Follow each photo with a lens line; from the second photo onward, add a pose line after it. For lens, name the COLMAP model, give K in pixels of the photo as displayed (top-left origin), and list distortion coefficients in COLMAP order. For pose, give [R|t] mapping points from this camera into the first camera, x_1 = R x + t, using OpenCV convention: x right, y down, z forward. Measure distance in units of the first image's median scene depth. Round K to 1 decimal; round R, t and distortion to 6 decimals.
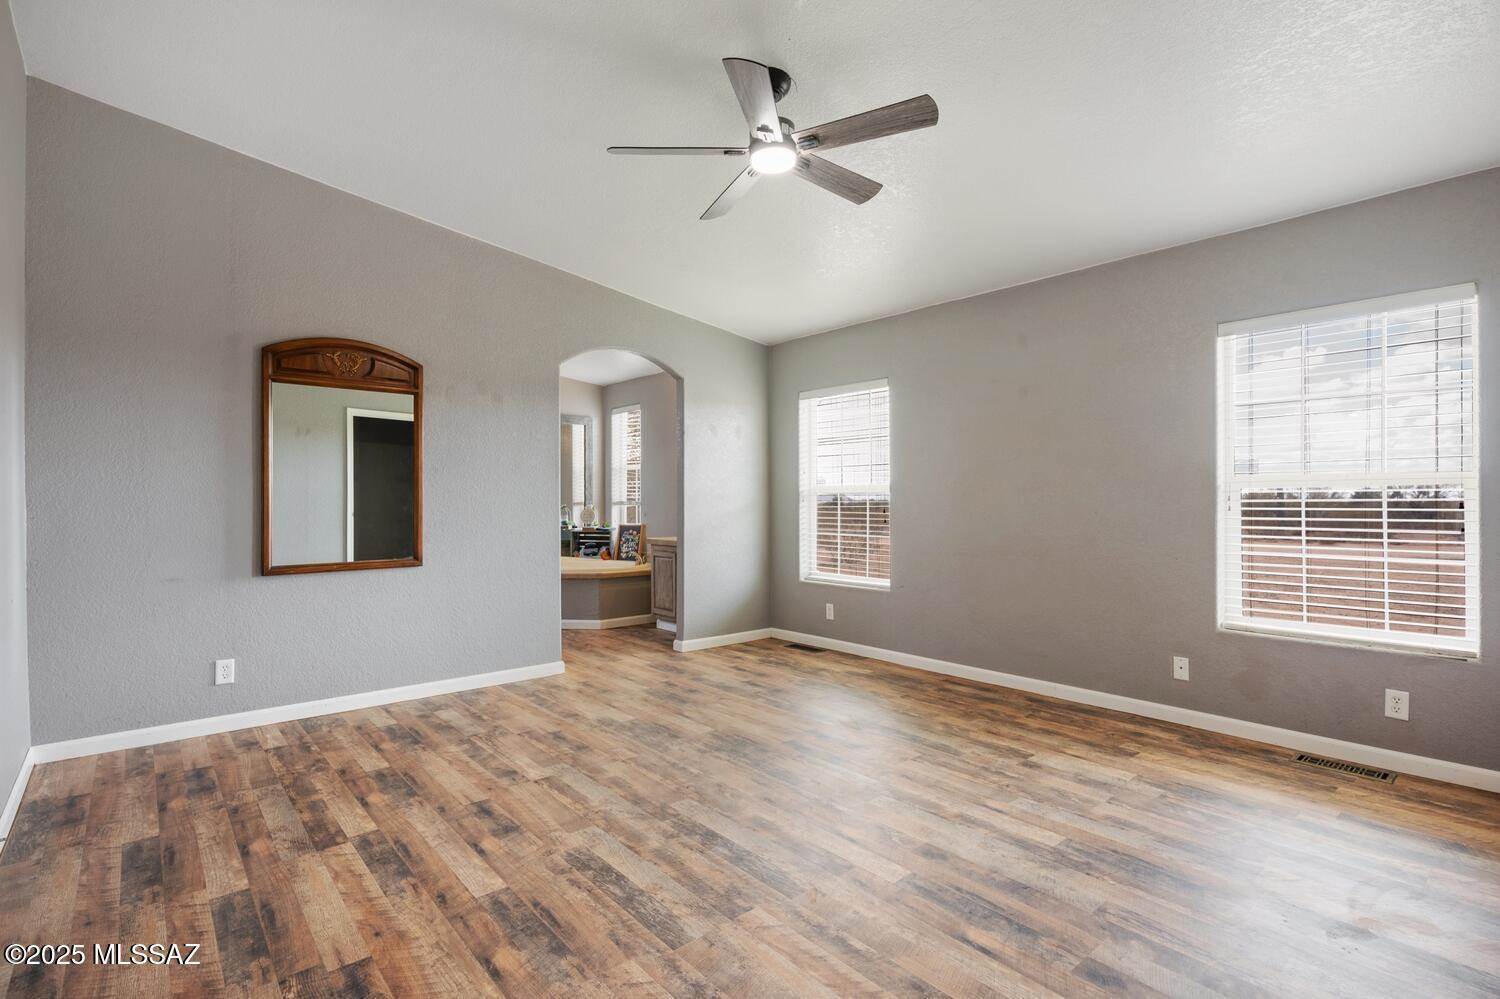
lens RADIAL K [[718.7, 0, 750.0], [0, 718.7, 499.5], [0, 0, 1]] dist [0.000652, 0.000212]
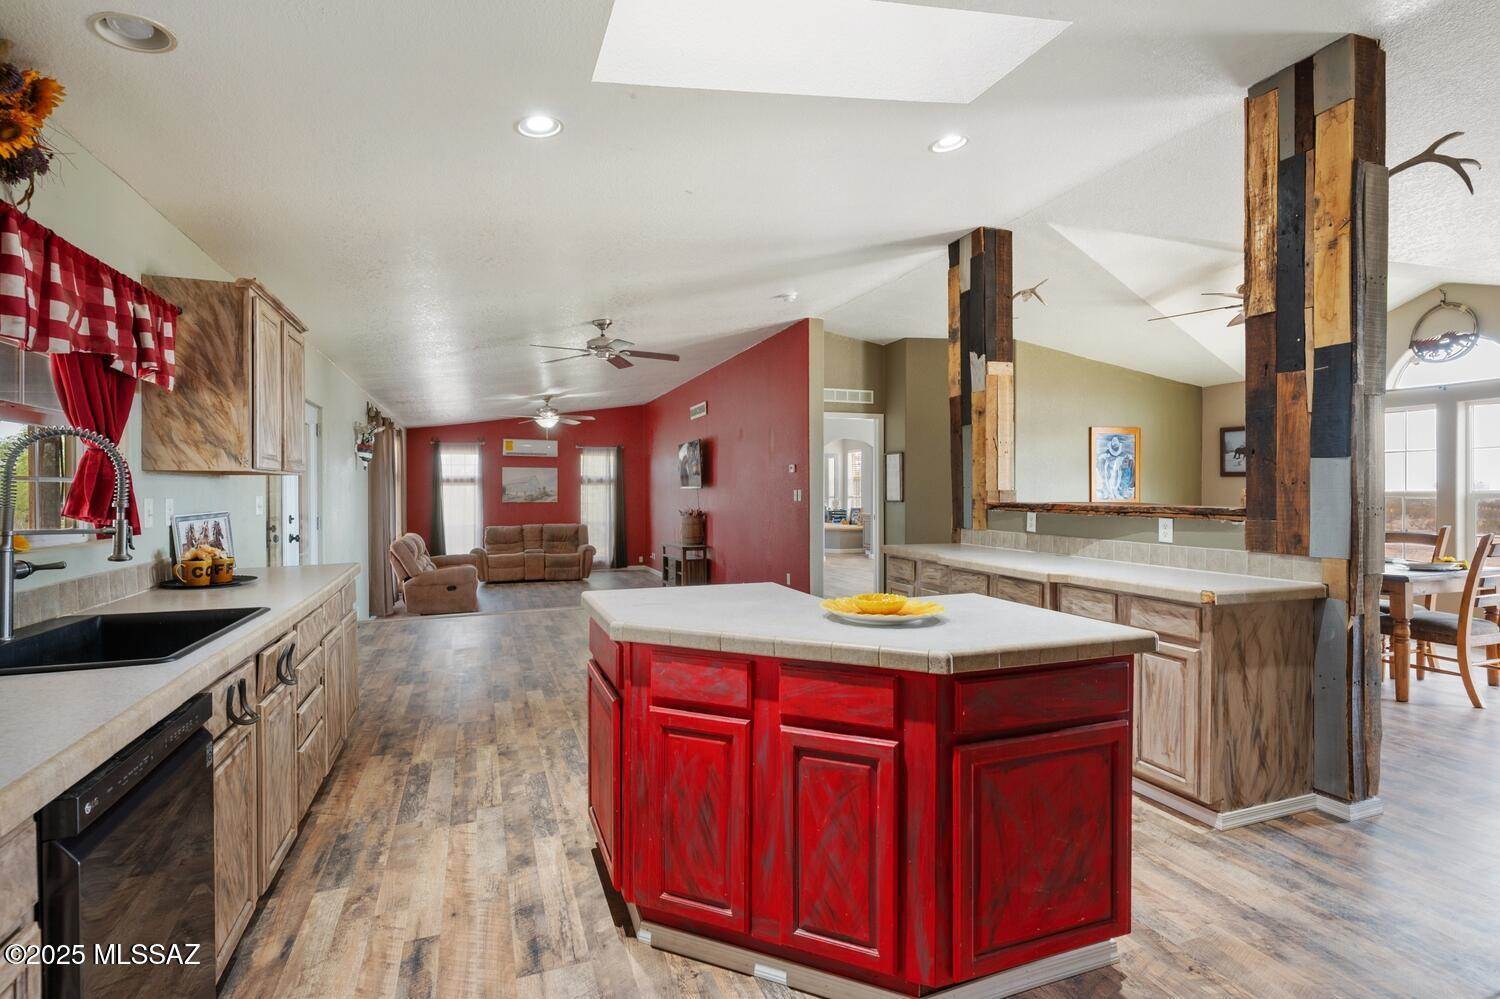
lens RADIAL K [[728.5, 0, 749.3], [0, 728.5, 489.5], [0, 0, 1]] dist [-0.001288, -0.000129]
pose [[0.939858, 0.001620, -0.341561, 0.253173], [-0.001141, 0.999998, 0.001601, -0.019377], [0.341562, -0.001115, 0.939858, -1.042445]]
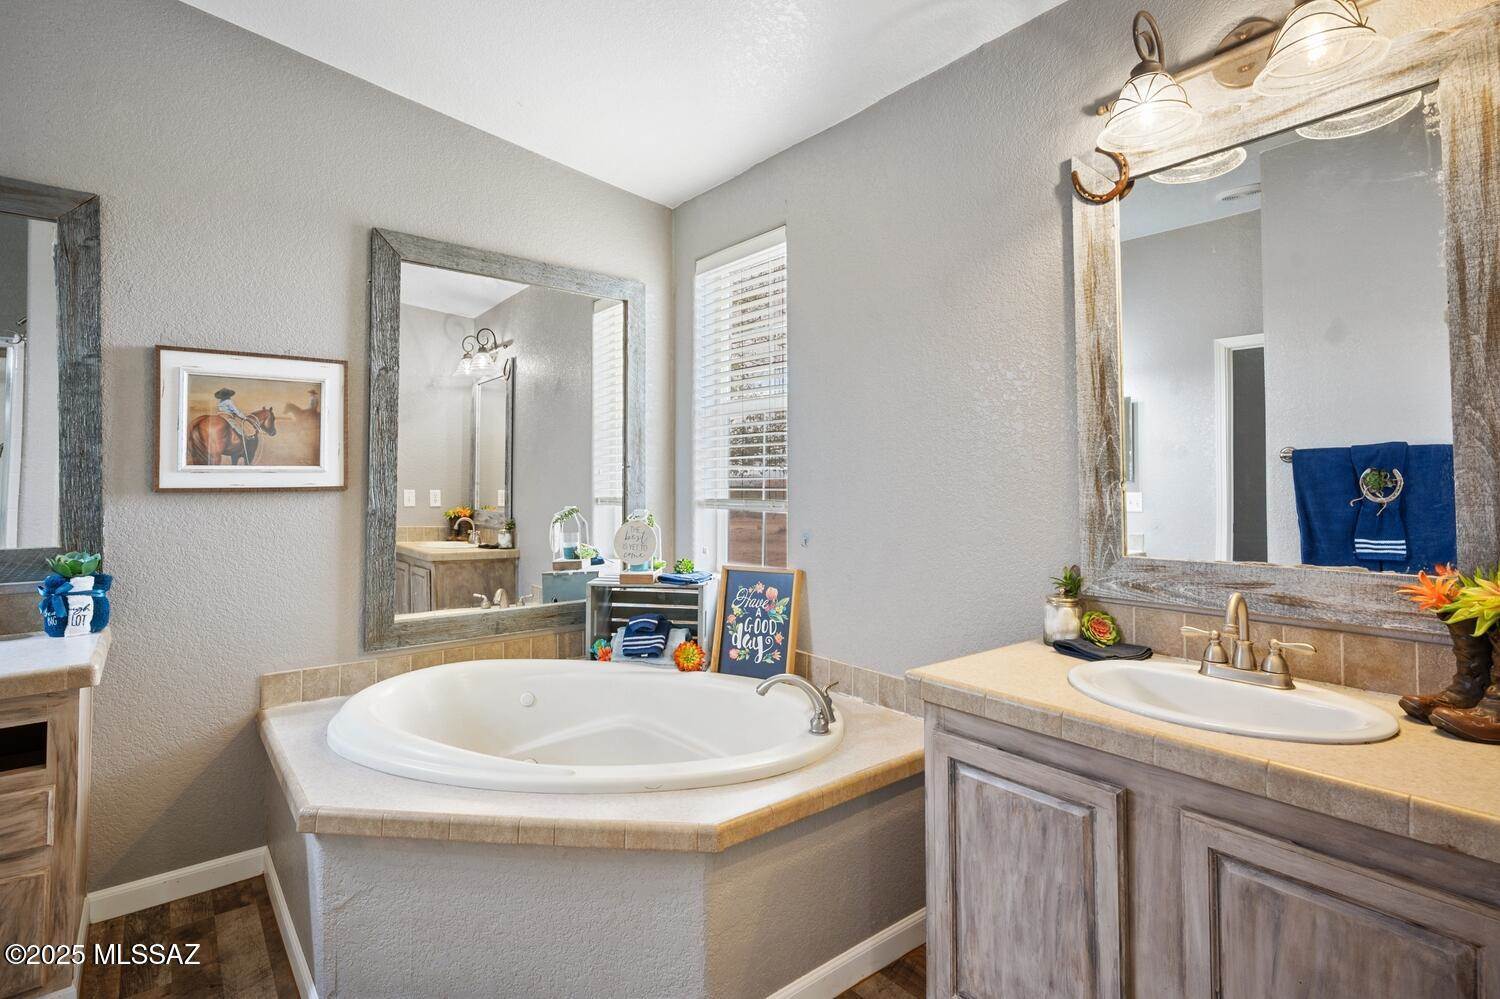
lens RADIAL K [[728.5, 0, 749.3], [0, 728.5, 489.5], [0, 0, 1]] dist [-0.001288, -0.000129]
pose [[0.999430, 0.002475, -0.033672, -0.157414], [-0.002225, 0.999970, 0.007463, -0.005380], [0.033690, -0.007383, 0.999405, 0.644217]]
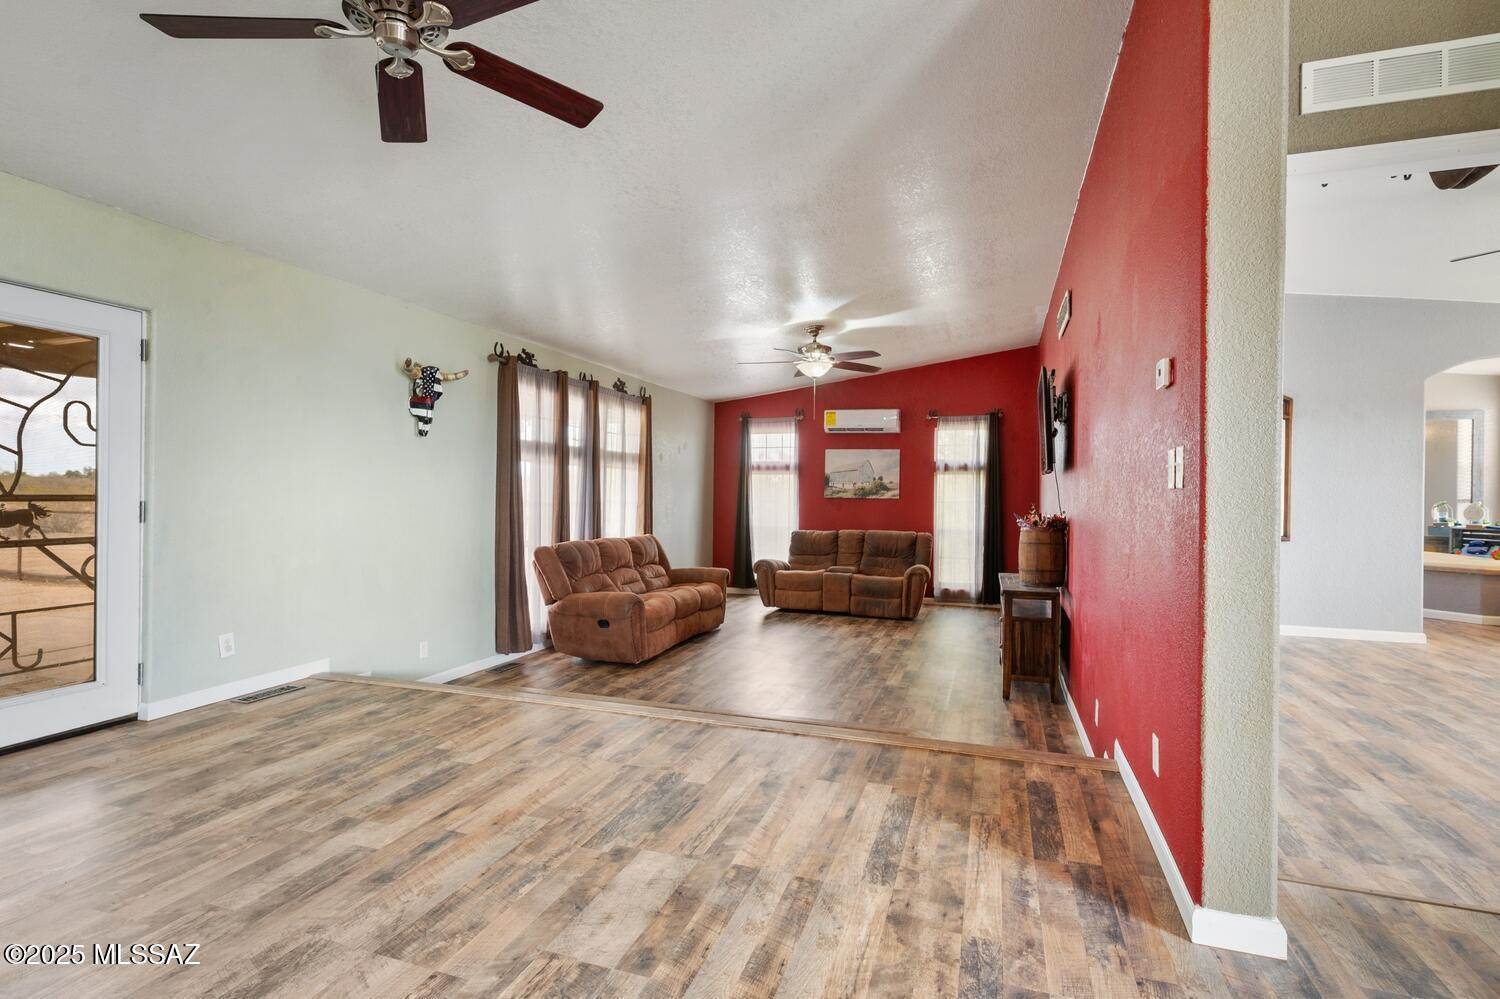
lens RADIAL K [[728.5, 0, 749.3], [0, 728.5, 489.5], [0, 0, 1]] dist [-0.001288, -0.000129]
pose [[0.507298, 0.008397, -0.861730, 0.123638], [-0.011631, 0.999928, 0.002897, -0.000454], [0.861692, 0.008553, 0.507360, -0.339926]]
